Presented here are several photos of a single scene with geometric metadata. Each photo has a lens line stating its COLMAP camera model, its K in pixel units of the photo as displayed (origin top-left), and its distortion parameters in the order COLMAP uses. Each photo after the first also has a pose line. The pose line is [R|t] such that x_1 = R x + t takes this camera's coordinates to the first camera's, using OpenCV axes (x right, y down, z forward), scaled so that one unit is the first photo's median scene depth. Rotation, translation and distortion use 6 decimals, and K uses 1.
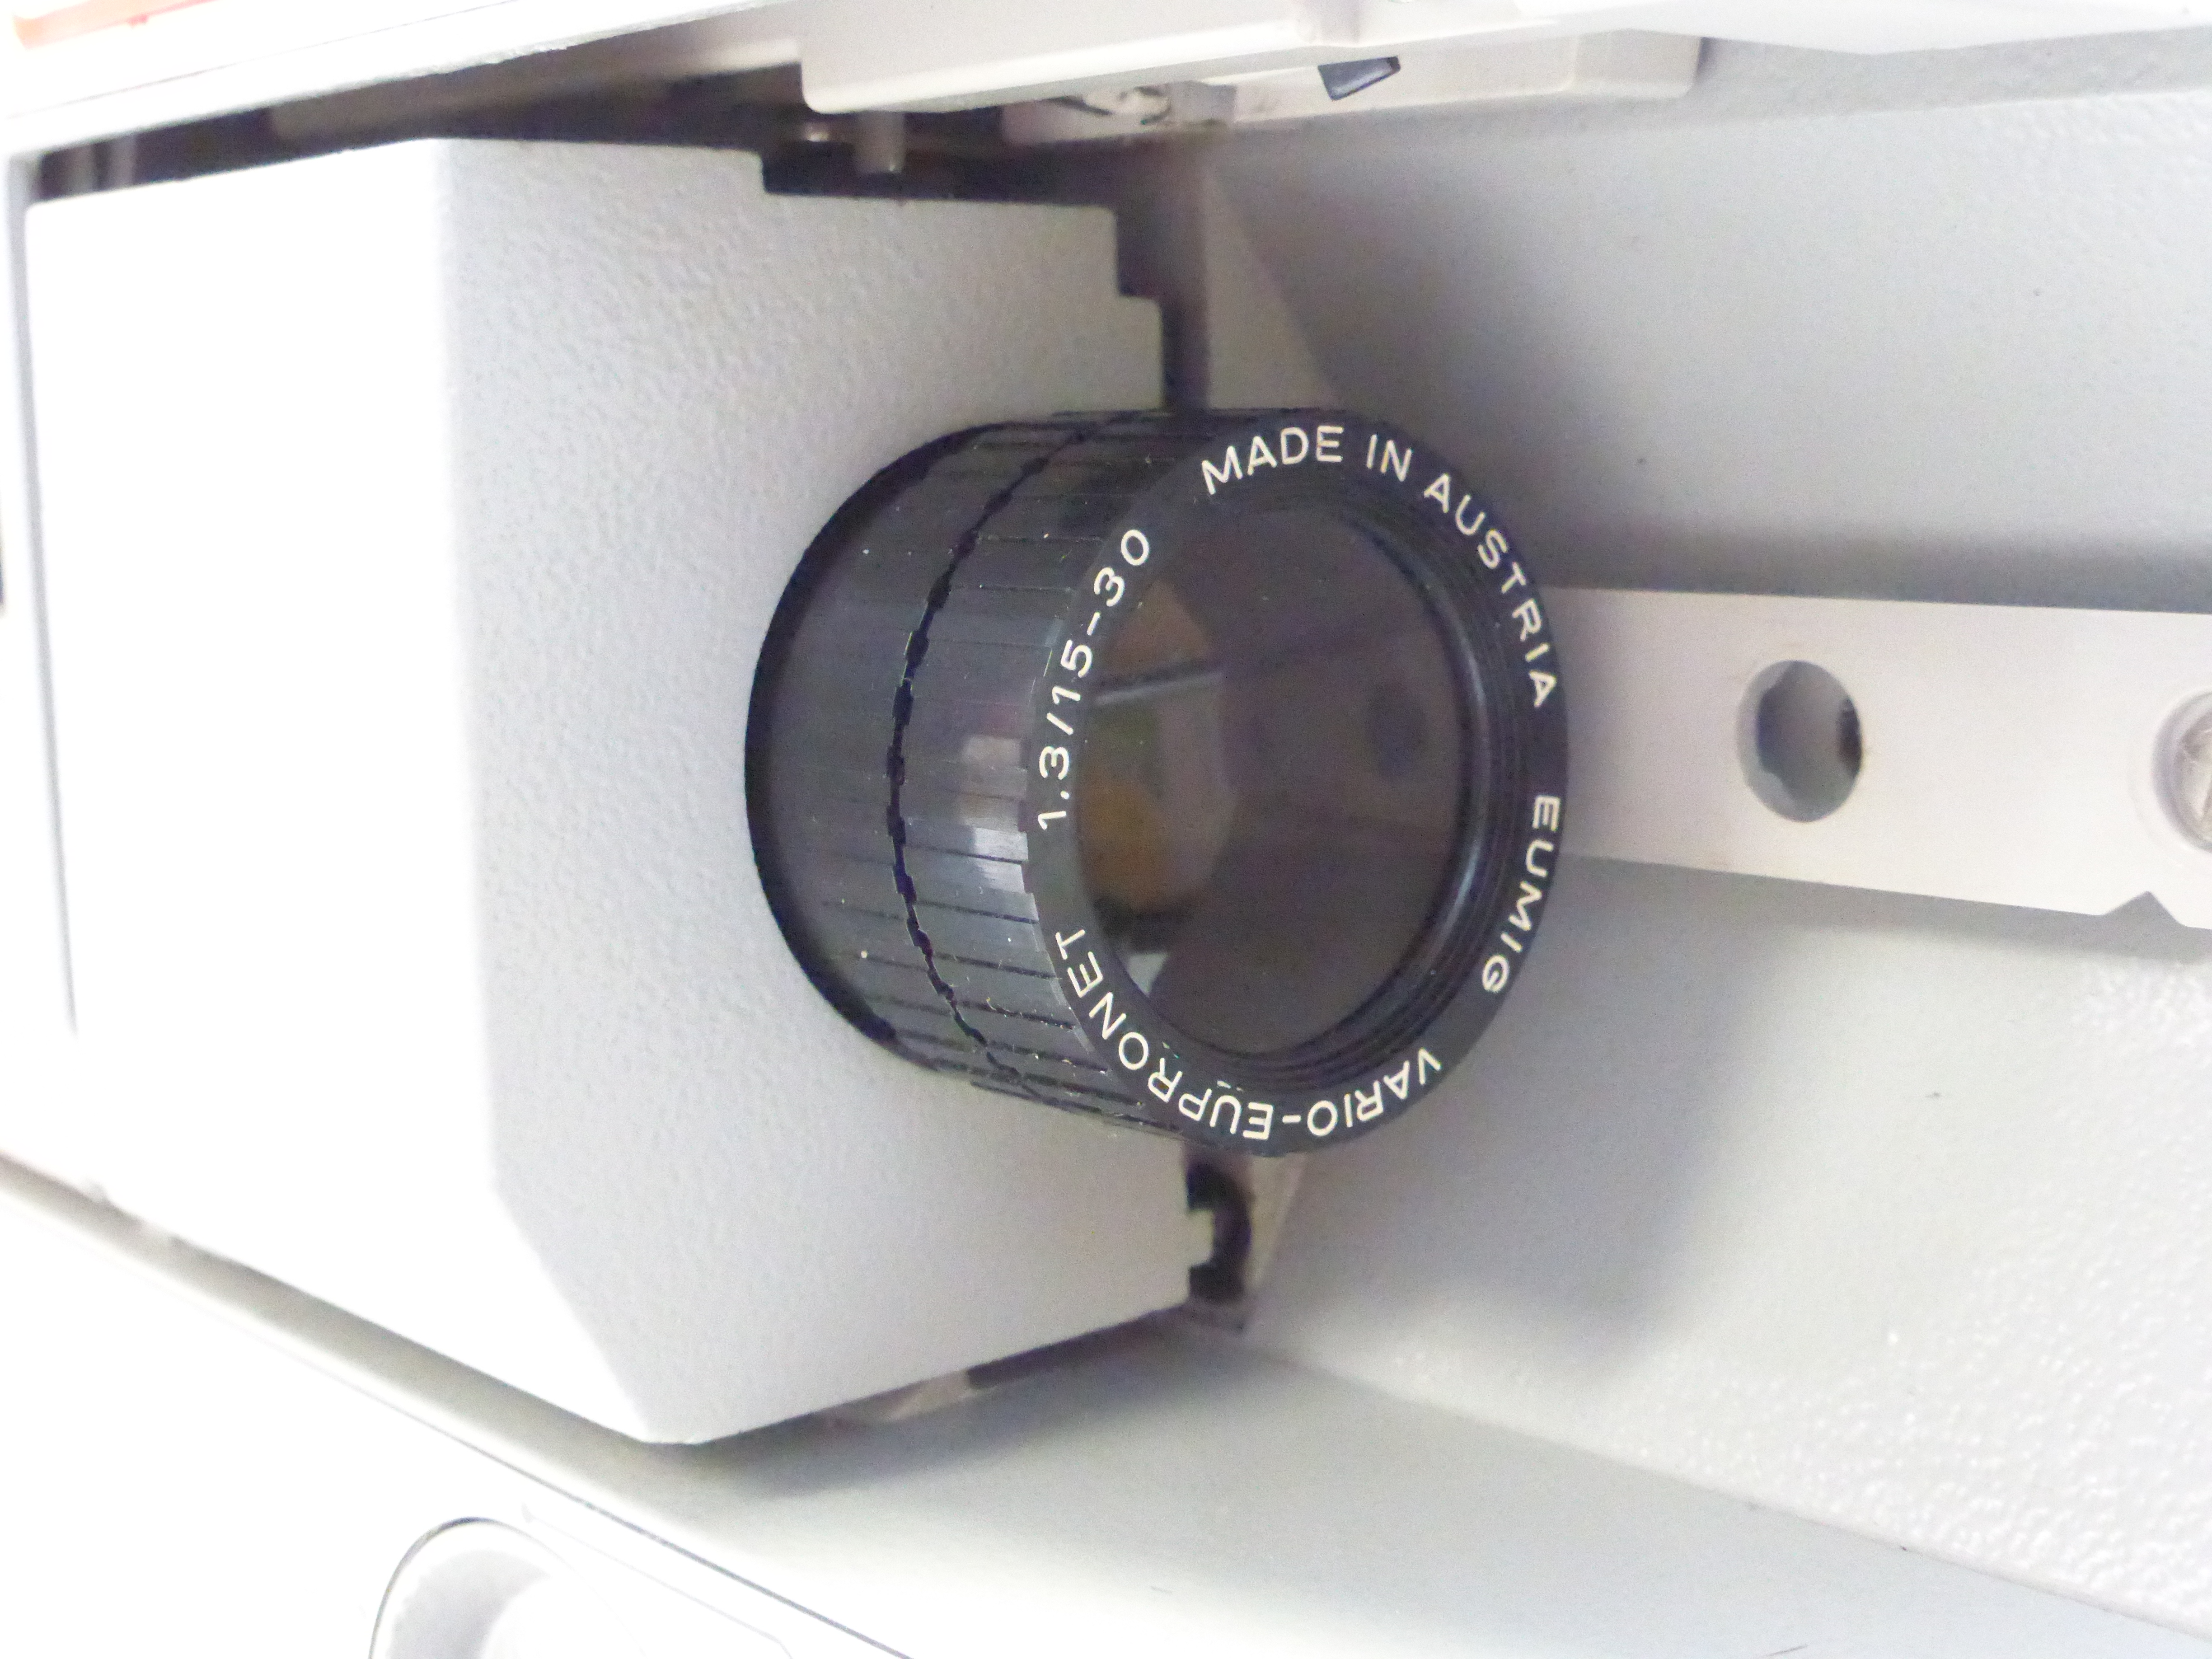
lens RADIAL K [[3292.0, 0, 1095.8], [0, 3292.0, 769.2], [0, 0, 1]] dist [0.025452, -1.055477]
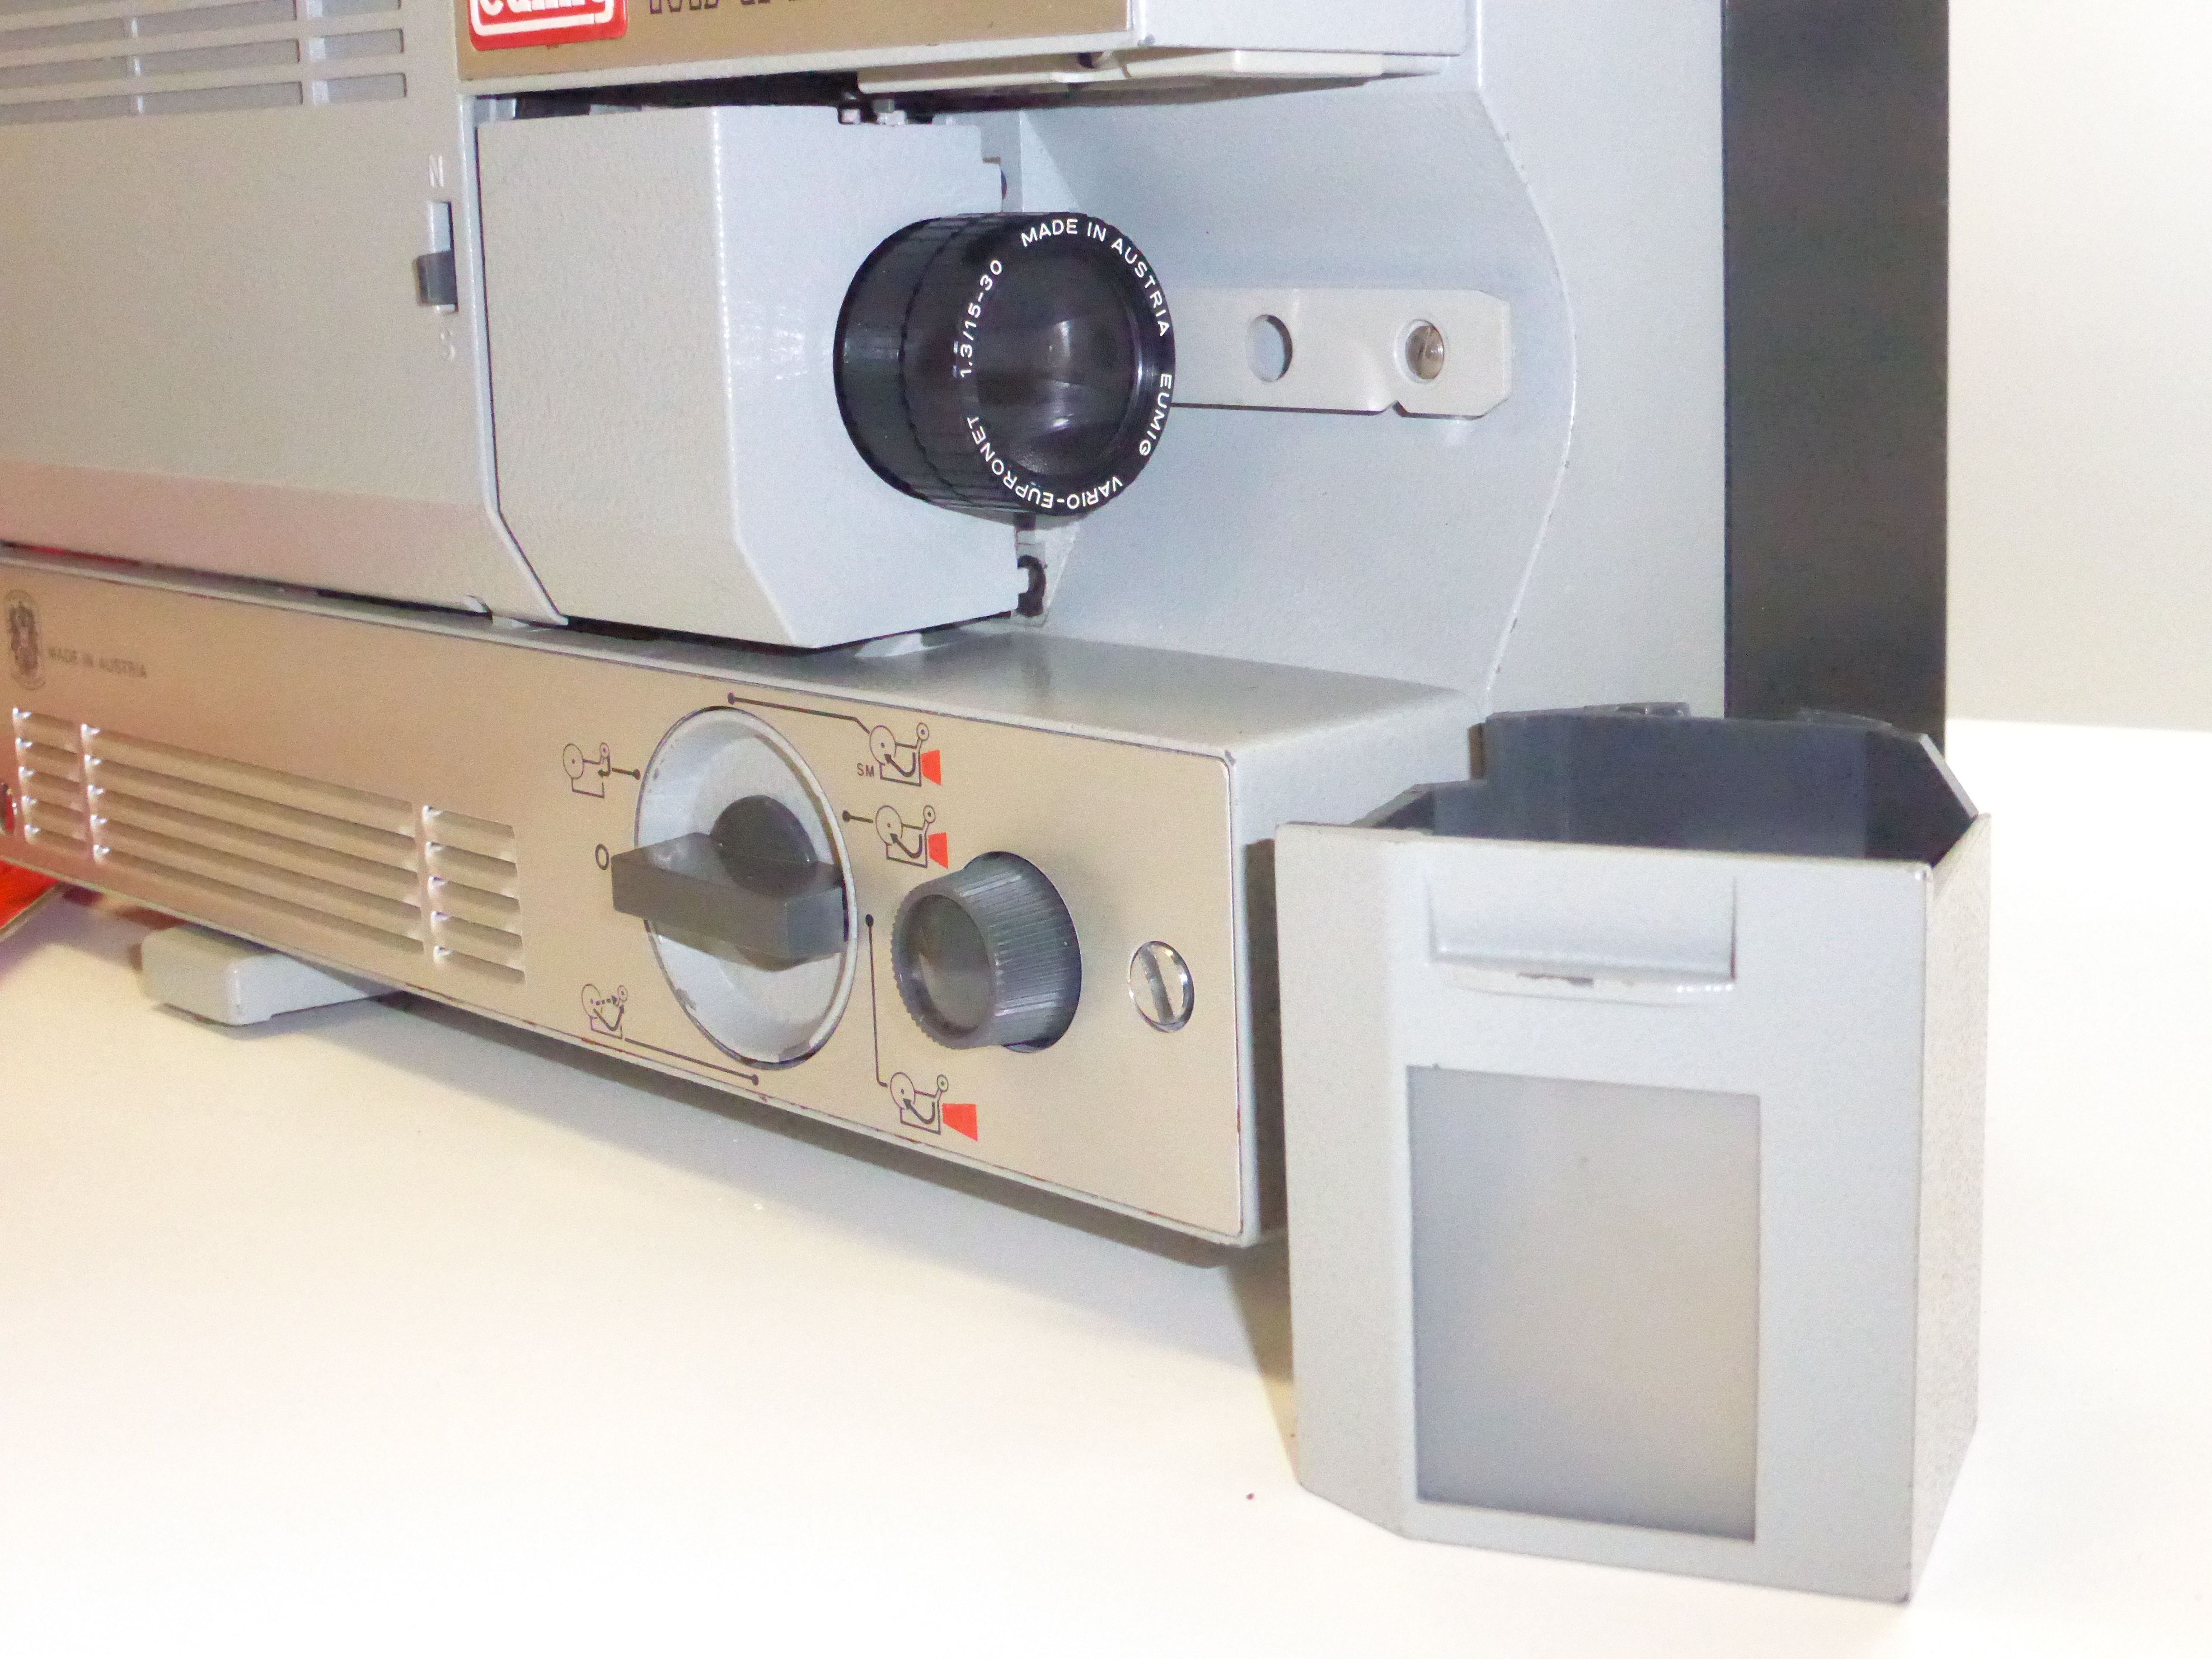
lens RADIAL K [[3292.0, 0, 1095.8], [0, 3292.0, 769.2], [0, 0, 1]] dist [0.025452, -1.055477]
pose [[0.998075, -0.015871, 0.059952, -0.065325], [0.012109, 0.997966, 0.062593, 0.151209], [-0.060823, -0.061746, 0.996237, -1.467588]]
